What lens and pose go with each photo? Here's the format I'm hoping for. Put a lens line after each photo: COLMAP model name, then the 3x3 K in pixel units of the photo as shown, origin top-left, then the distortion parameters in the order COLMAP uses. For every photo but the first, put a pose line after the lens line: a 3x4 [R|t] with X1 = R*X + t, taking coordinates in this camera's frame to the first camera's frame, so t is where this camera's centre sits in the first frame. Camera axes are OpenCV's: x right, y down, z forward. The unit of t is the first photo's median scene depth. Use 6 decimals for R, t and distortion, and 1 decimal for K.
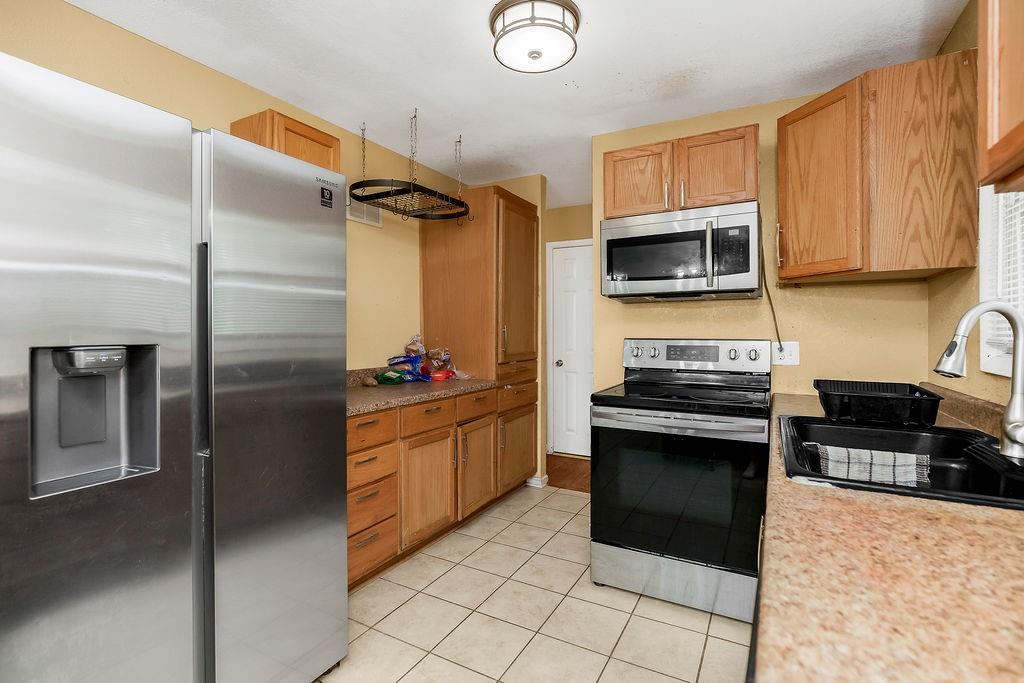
lens RADIAL K [[479.0, 0, 512.8], [0, 479.0, 329.1], [0, 0, 1]] dist [-0.004691, -0.000318]
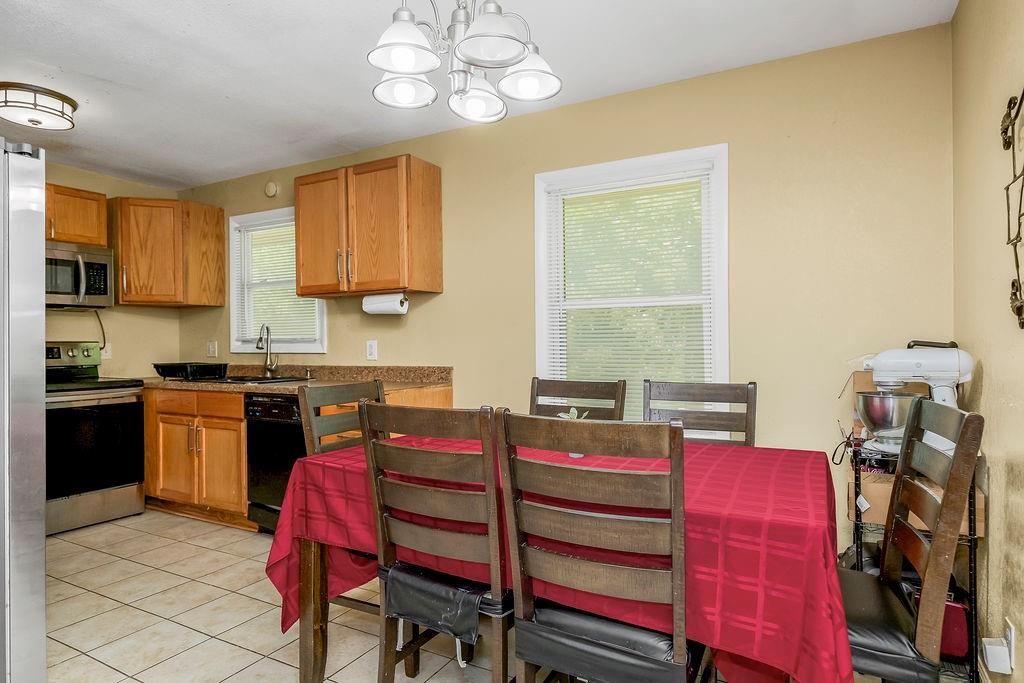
lens RADIAL K [[582.3, 0, 515.5], [0, 582.3, 346.2], [0, 0, 1]] dist [0.000846, 0.000833]
pose [[0.004233, -0.002118, 0.999989, -1.281597], [0.005215, 0.999984, 0.002096, 0.041260], [-0.999977, 0.005206, 0.004244, -0.270605]]
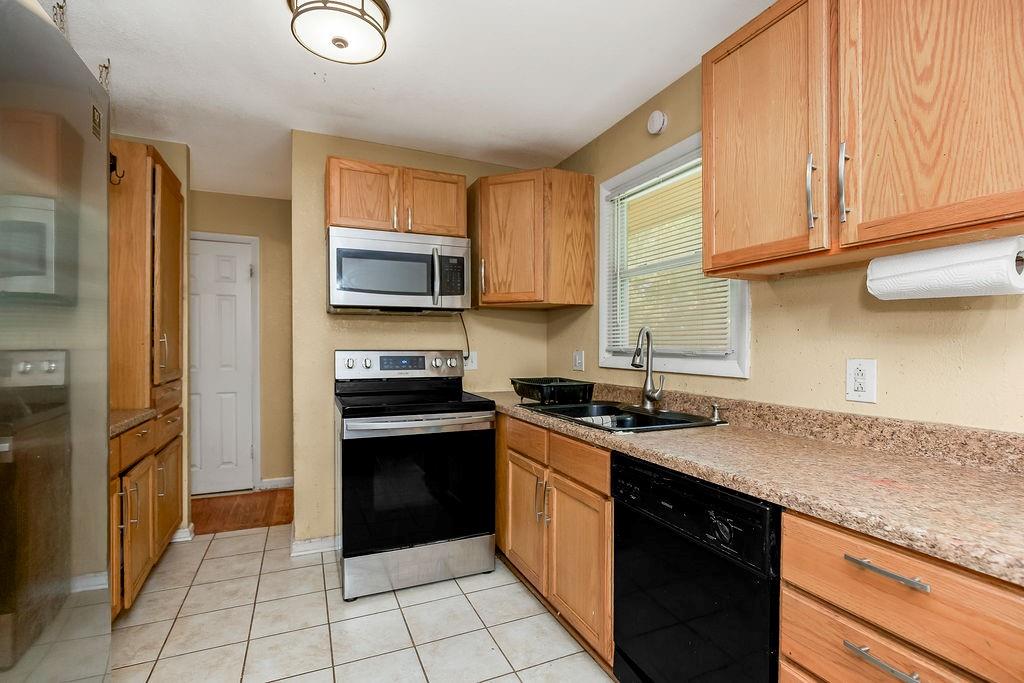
lens RADIAL K [[487.4, 0, 523.9], [0, 487.4, 345.6], [0, 0, 1]] dist [-0.003997, -0.000278]
pose [[0.596443, 0.001835, 0.802654, -0.412063], [-0.005605, 0.999983, 0.001879, 0.007615], [-0.802636, -0.005619, 0.596443, 0.122811]]
